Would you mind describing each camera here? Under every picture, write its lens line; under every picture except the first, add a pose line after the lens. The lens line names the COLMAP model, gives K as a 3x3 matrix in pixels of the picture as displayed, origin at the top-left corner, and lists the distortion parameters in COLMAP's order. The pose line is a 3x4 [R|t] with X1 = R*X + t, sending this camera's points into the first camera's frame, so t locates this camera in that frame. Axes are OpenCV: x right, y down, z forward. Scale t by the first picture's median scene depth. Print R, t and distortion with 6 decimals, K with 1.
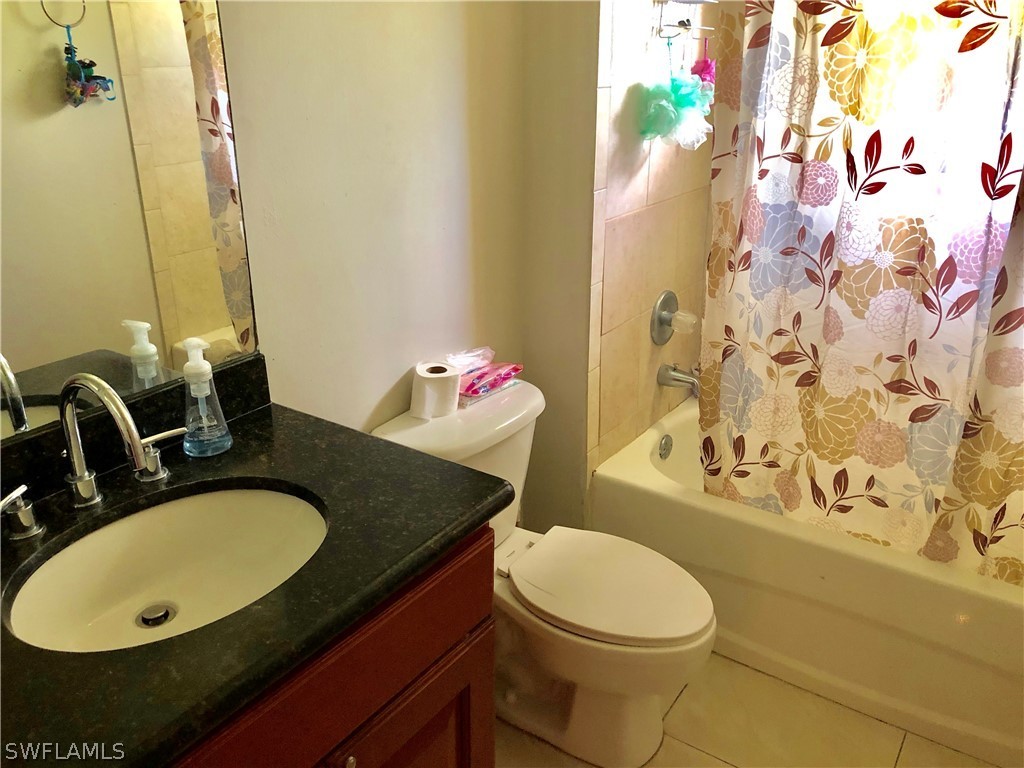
lens RADIAL K [[845.3, 0, 526.5], [0, 845.3, 393.3], [0, 0, 1]] dist [0.048912, -0.076548]
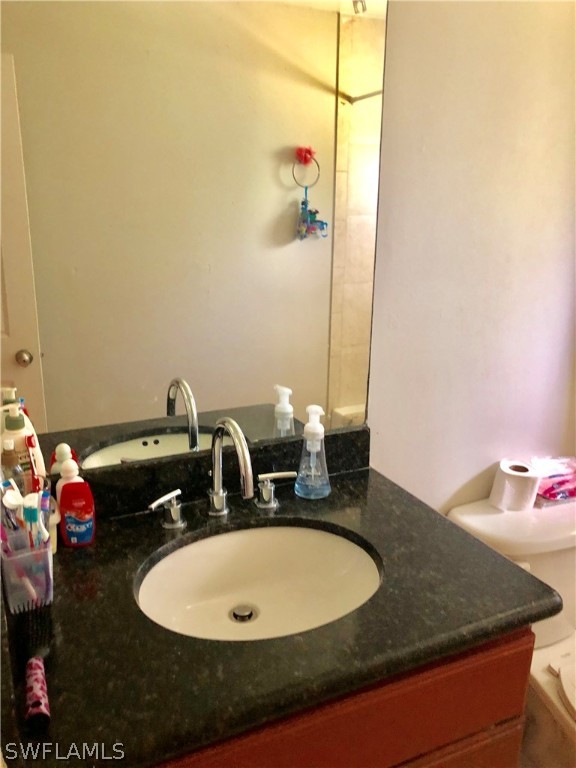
lens RADIAL K [[634.0, 0, 290.4], [0, 634.0, 374.2], [0, 0, 1]] dist [0.048912, -0.076548]
pose [[0.858149, 0.134953, -0.495346, 0.046655], [-0.202826, 0.975464, -0.085621, -0.020433], [0.471638, 0.173945, 0.864466, 0.130492]]
